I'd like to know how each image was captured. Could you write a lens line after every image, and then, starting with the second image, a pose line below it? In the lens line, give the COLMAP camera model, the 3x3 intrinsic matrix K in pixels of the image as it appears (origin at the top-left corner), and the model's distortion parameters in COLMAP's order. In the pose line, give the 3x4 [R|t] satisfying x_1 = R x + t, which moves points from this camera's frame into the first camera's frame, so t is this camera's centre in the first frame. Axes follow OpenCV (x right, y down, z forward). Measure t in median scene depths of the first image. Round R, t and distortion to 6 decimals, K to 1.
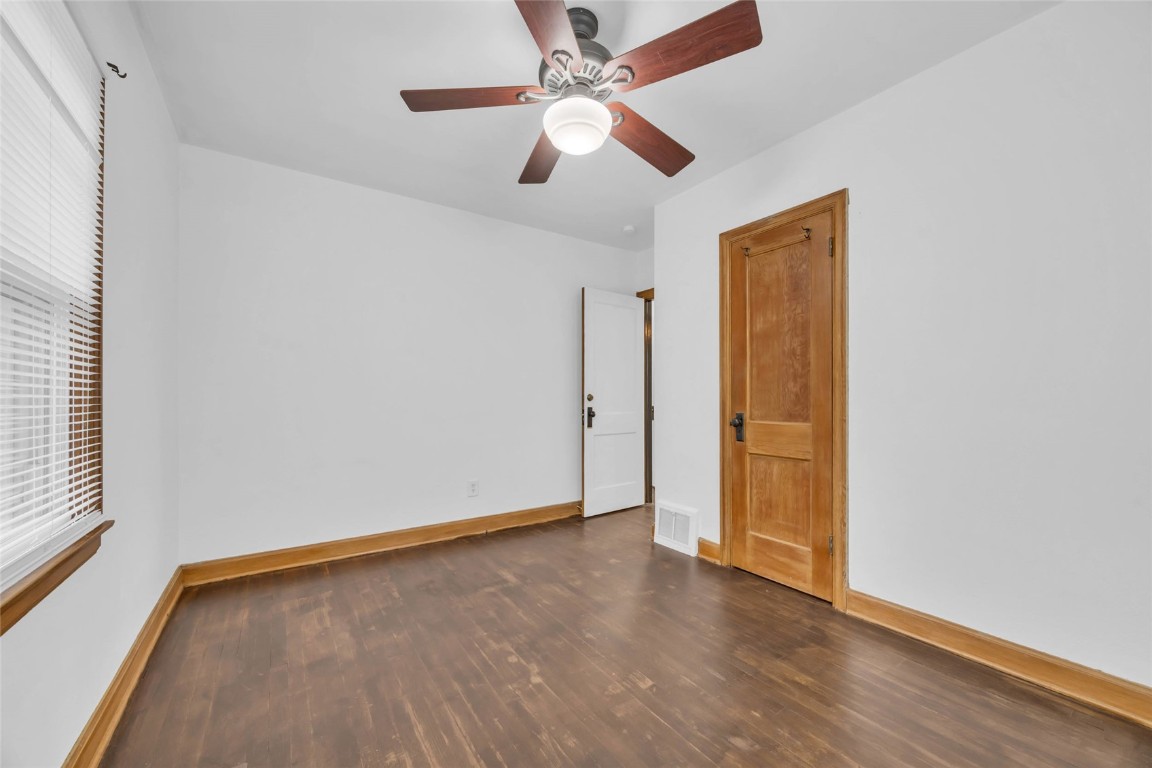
lens RADIAL K [[440.9, 0, 577.8], [0, 440.9, 391.5], [0, 0, 1]] dist [-0.001647, -0.000036]
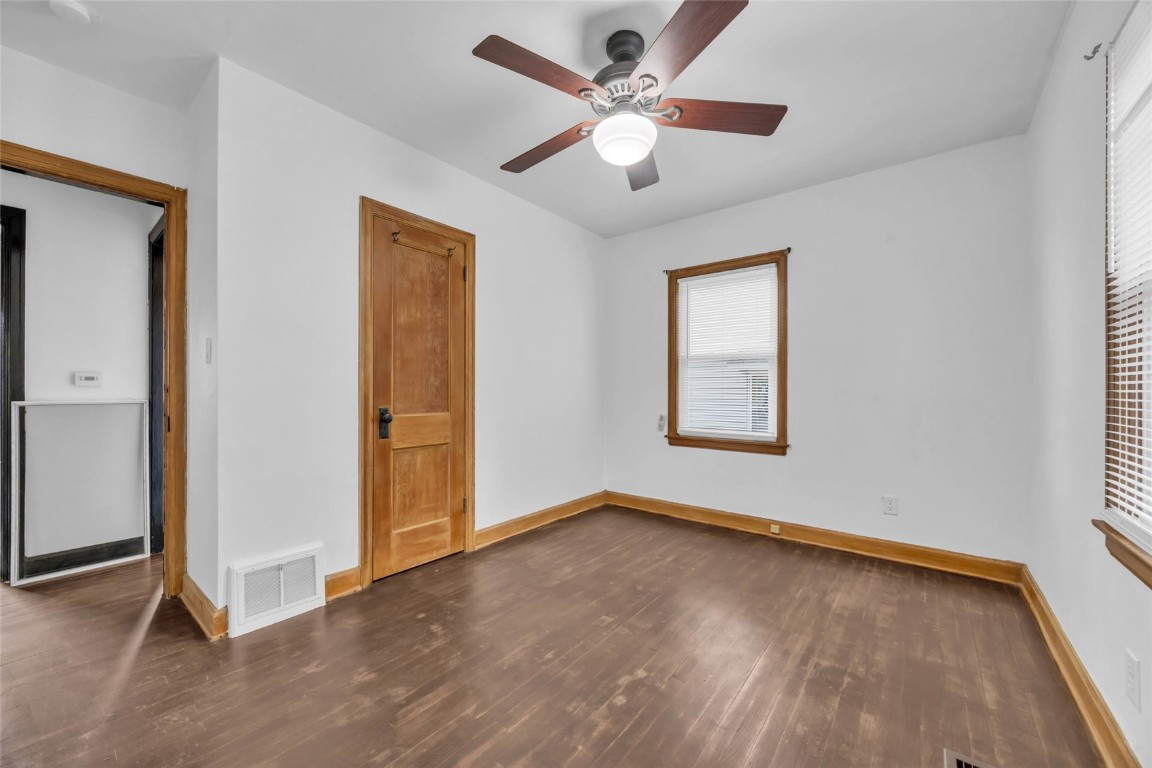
lens RADIAL K [[440.9, 0, 573.8], [0, 440.9, 387.2], [0, 0, 1]] dist [-0.001647, -0.000036]
pose [[-0.291740, 0.005431, 0.956482, -0.679784], [-0.013761, 0.999857, -0.009875, 0.011067], [-0.956399, -0.016043, -0.291624, 0.974815]]
